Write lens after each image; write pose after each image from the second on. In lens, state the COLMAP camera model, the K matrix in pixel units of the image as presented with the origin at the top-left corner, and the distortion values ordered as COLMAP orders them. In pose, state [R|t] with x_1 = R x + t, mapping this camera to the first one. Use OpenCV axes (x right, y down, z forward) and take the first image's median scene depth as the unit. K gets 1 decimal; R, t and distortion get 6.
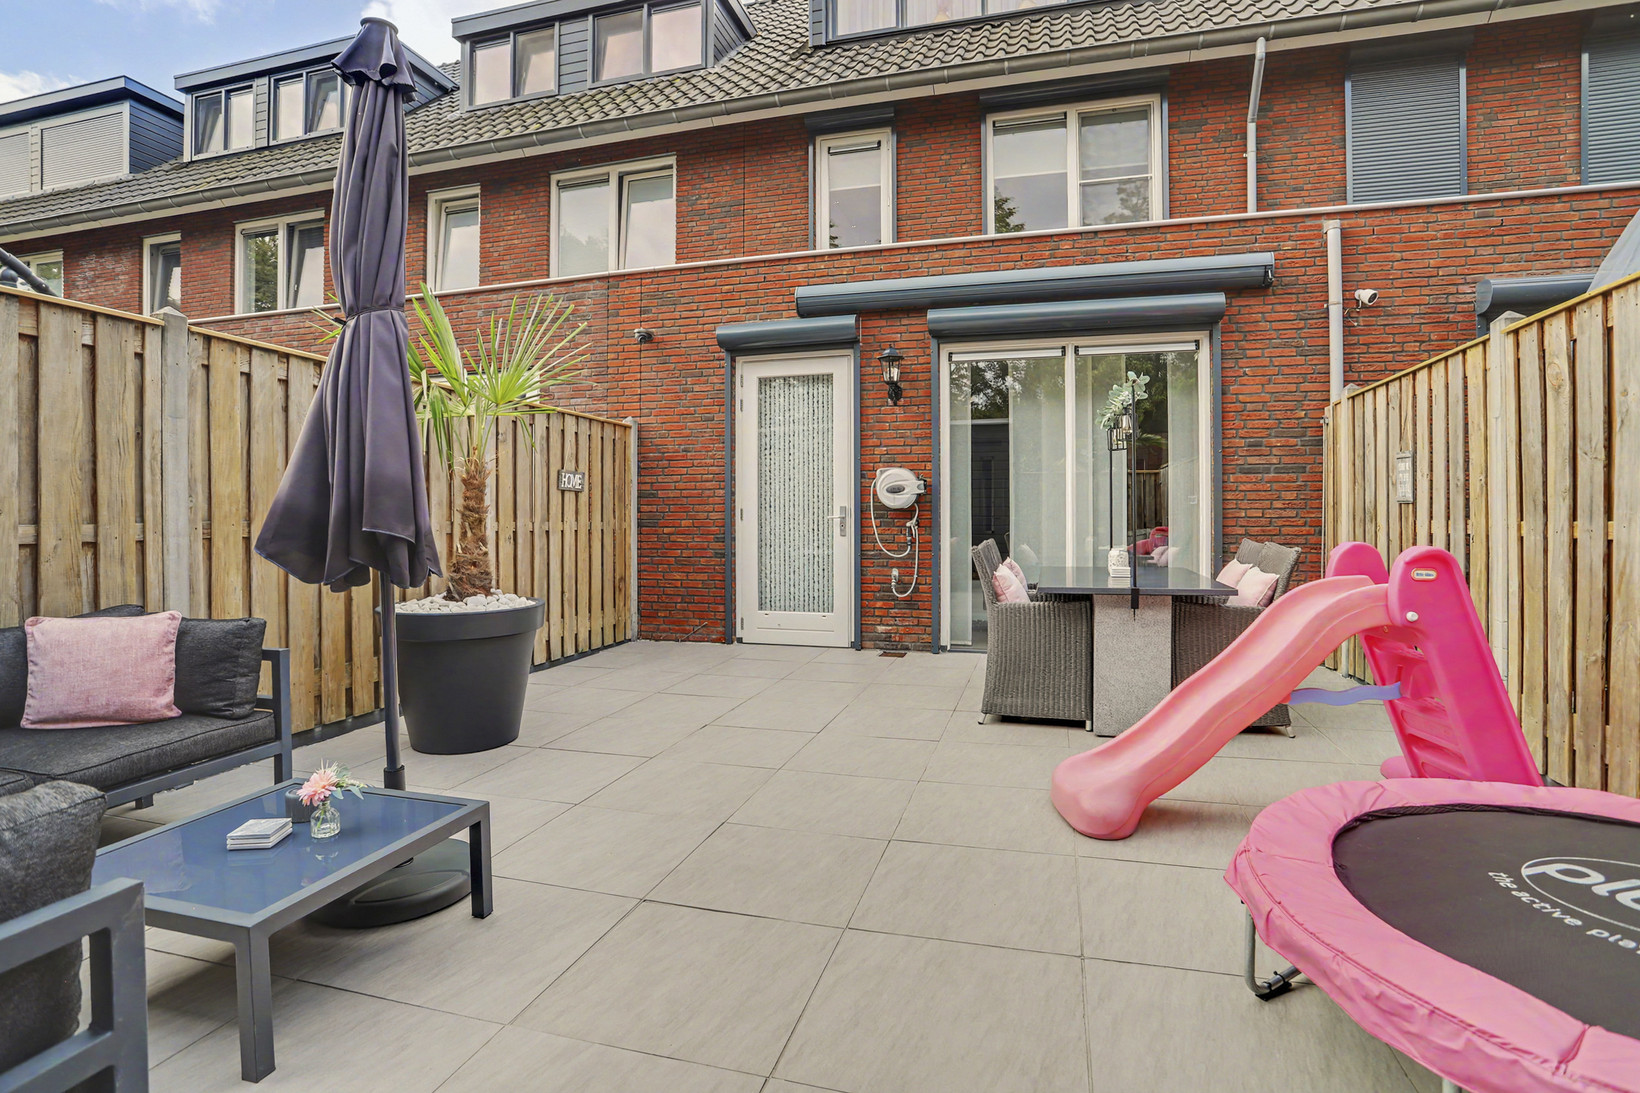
lens RADIAL K [[806.7, 0, 825.2], [0, 806.7, 526.1], [0, 0, 1]] dist [-0.052775, 0.023071]
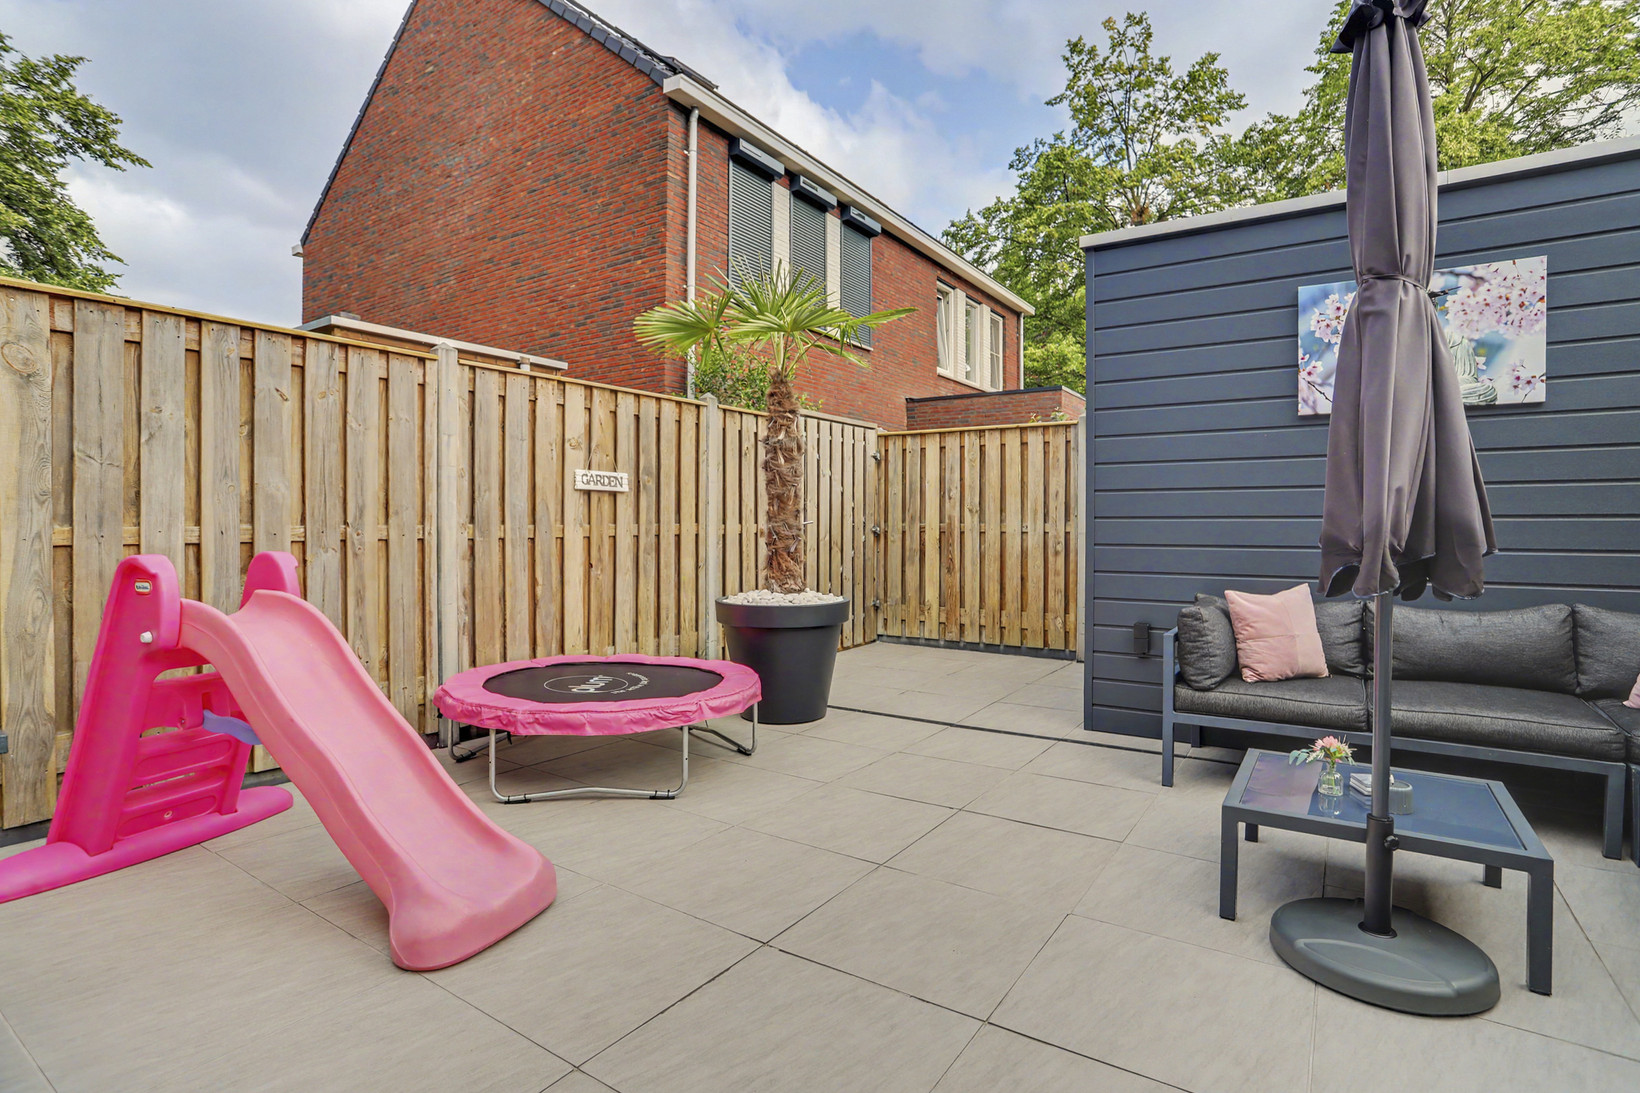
lens RADIAL K [[806.7, 0, 825.2], [0, 806.7, 526.1], [0, 0, 1]] dist [-0.052775, 0.023071]
pose [[-0.953594, -0.000169, 0.301095, -0.159672], [0.003604, 0.999922, 0.011976, -0.012504], [-0.301073, 0.012505, -0.953519, 1.351171]]
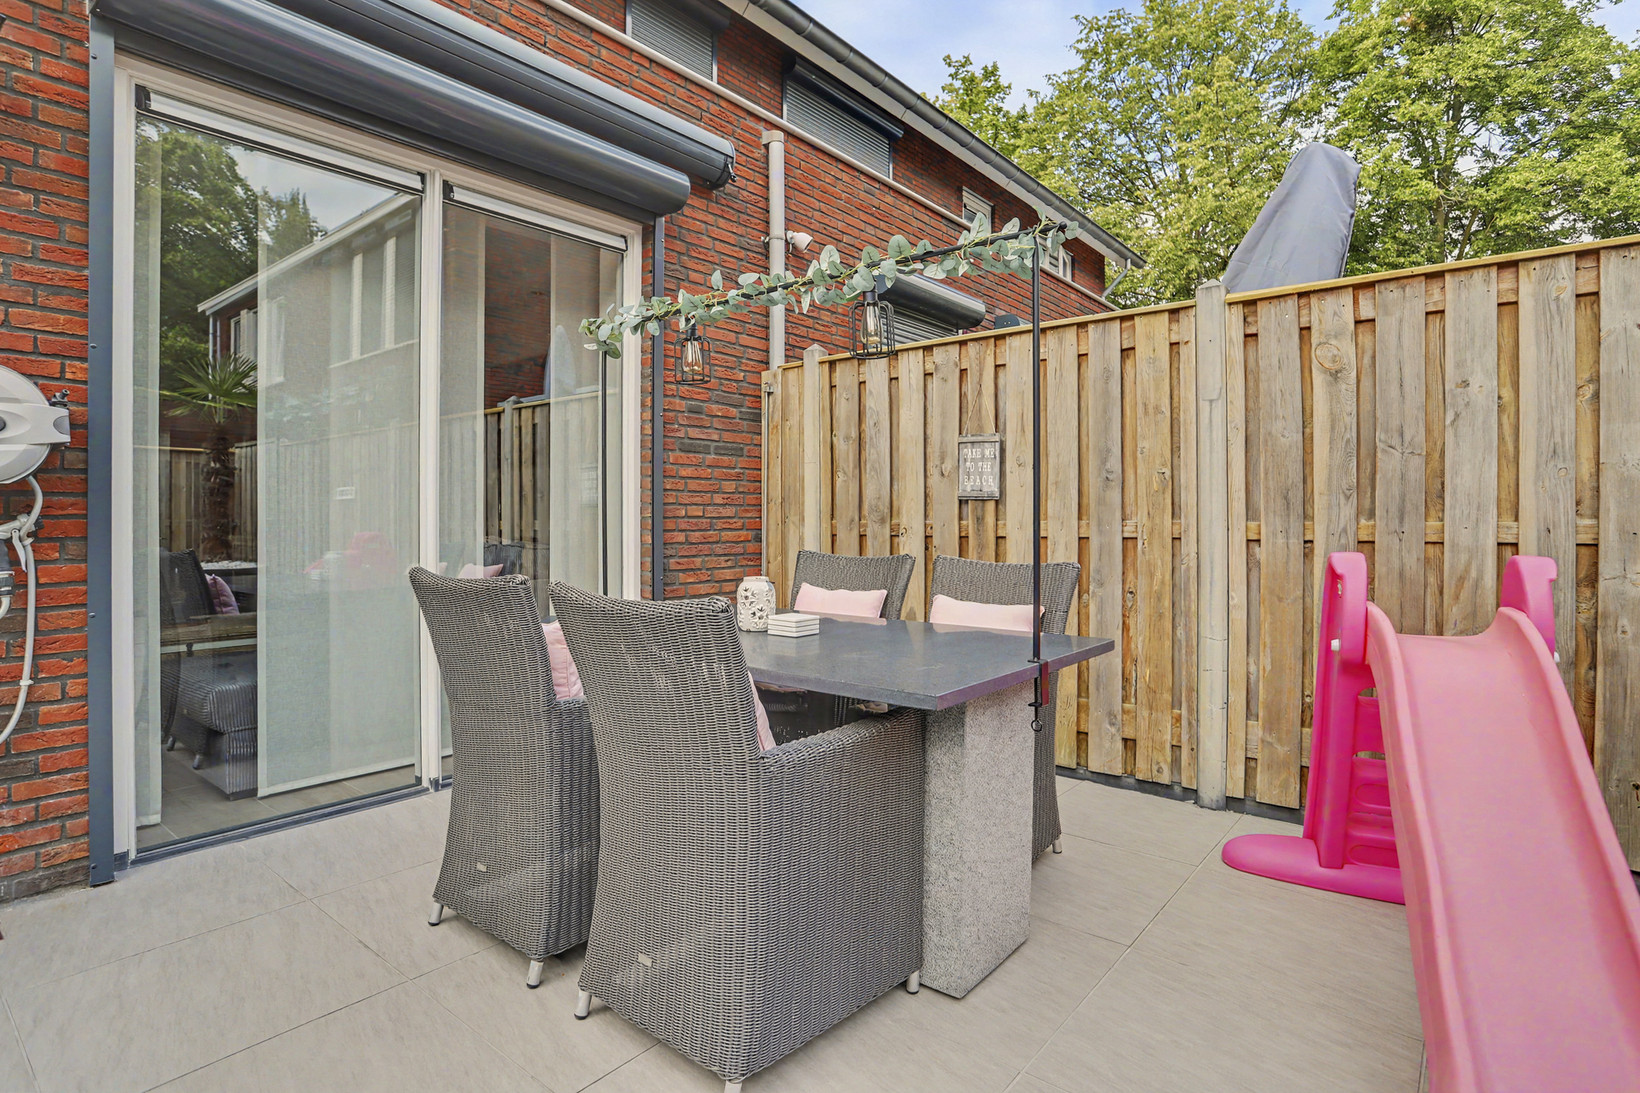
lens RADIAL K [[848.9, 0, 823.7], [0, 848.9, 511.9], [0, 0, 1]] dist [-0.032444, 0.000779]
pose [[0.391932, 0.010448, 0.919935, -0.145044], [0.006545, 0.999879, -0.014145, -0.006671], [-0.919971, 0.011564, 0.391816, 1.001231]]
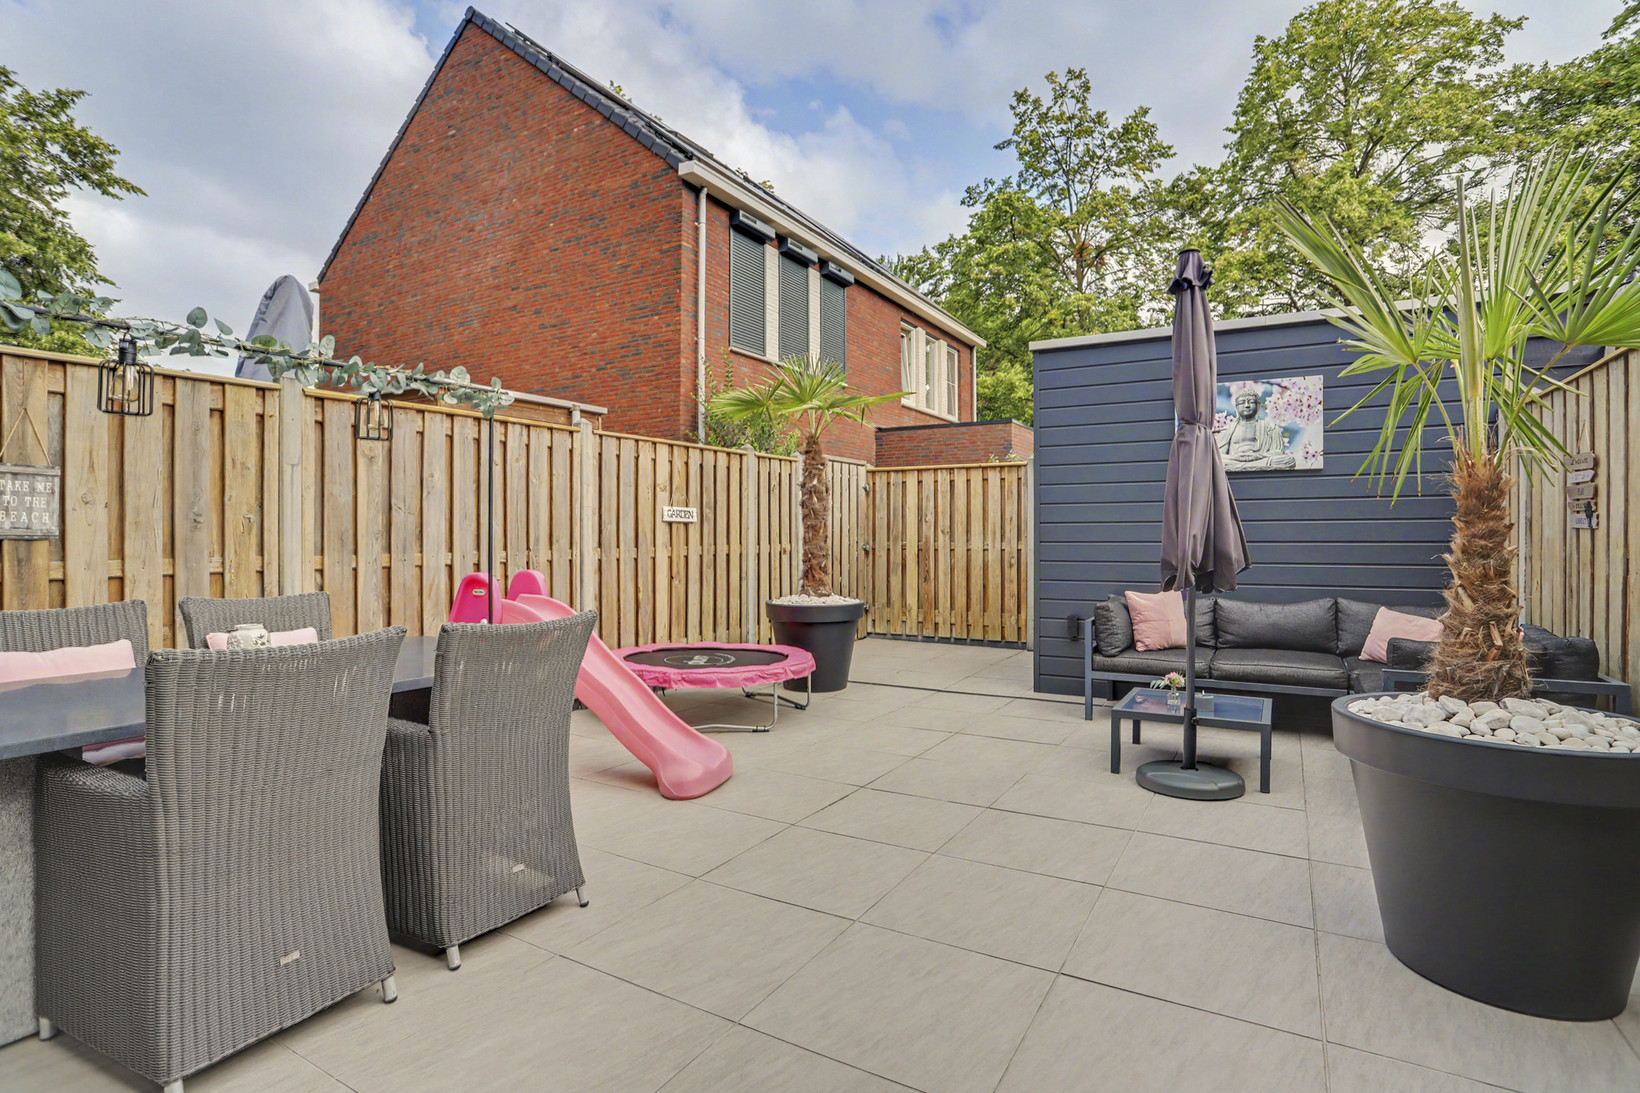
lens RADIAL K [[806.7, 0, 825.2], [0, 806.7, 526.1], [0, 0, 1]] dist [-0.052775, 0.023071]
pose [[-0.970338, 0.006167, 0.241673, -0.152898], [0.006082, 0.999981, -0.001098, -0.043666], [-0.241676, 0.000404, -0.970357, 1.861027]]
